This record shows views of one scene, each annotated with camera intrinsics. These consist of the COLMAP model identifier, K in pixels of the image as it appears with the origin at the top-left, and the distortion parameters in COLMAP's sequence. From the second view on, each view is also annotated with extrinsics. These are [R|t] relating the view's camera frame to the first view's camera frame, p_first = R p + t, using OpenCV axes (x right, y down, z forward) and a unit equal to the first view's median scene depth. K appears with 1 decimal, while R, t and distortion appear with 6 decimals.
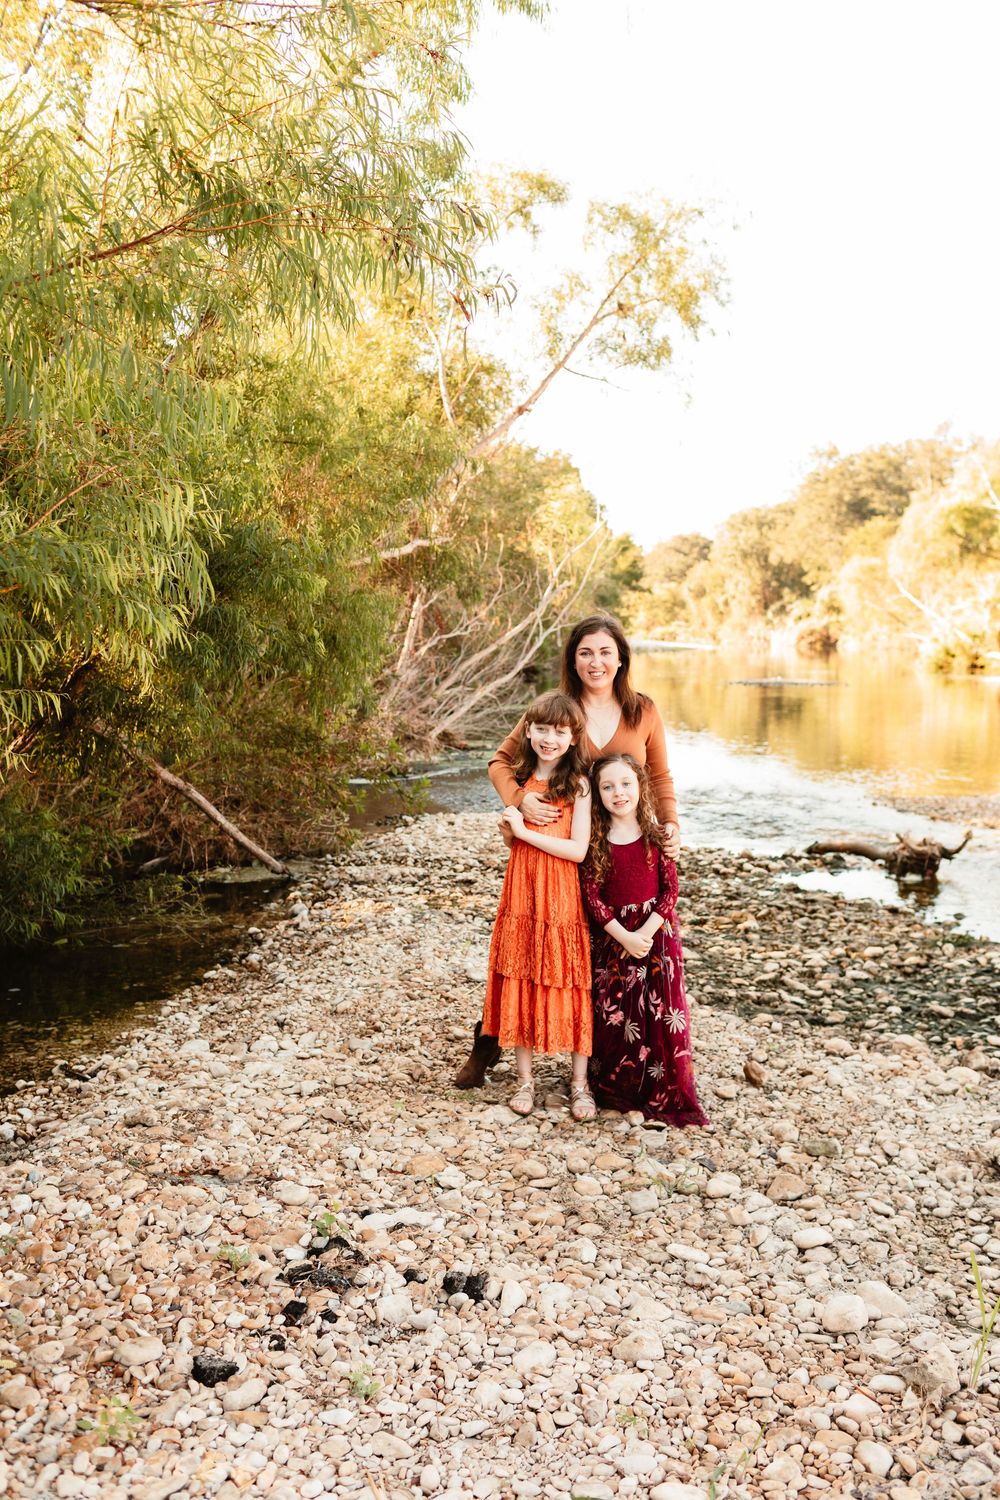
lens RADIAL K [[1418.9, 0, 528.2], [0, 1418.9, 749.5], [0, 0, 1]] dist [0.009440, -0.001980]
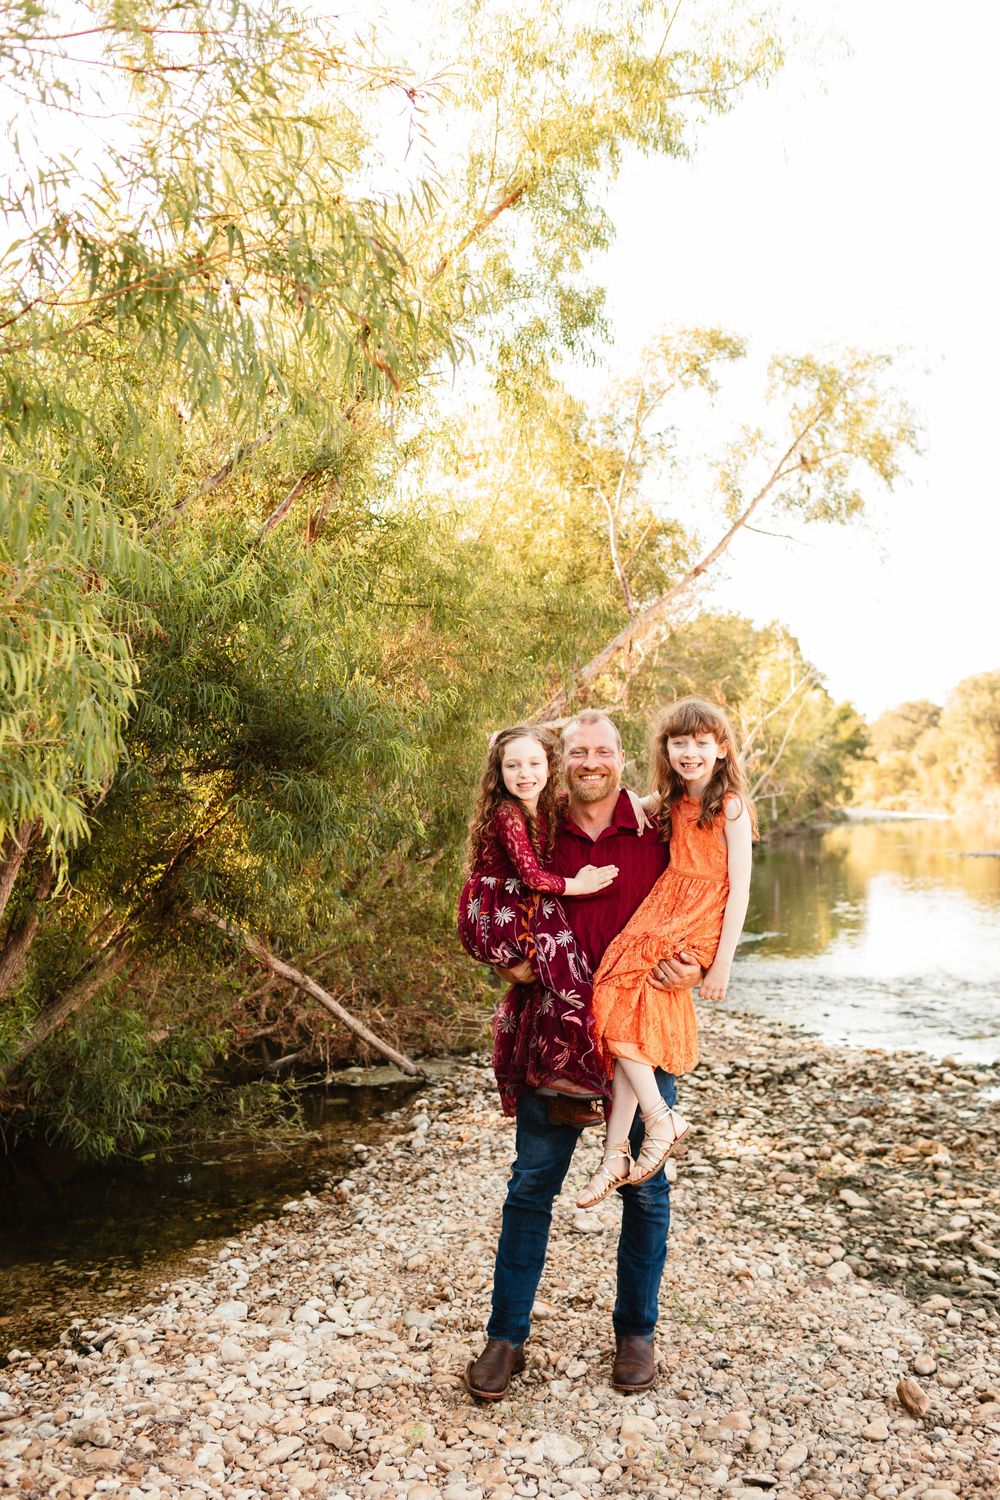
lens RADIAL K [[1418.9, 0, 528.2], [0, 1418.9, 749.5], [0, 0, 1]] dist [0.009440, -0.001980]
pose [[0.987171, -0.019020, -0.158527, 0.055062], [-0.000349, 0.992620, -0.121270, -0.011329], [0.159664, 0.119769, 0.979879, 0.127544]]
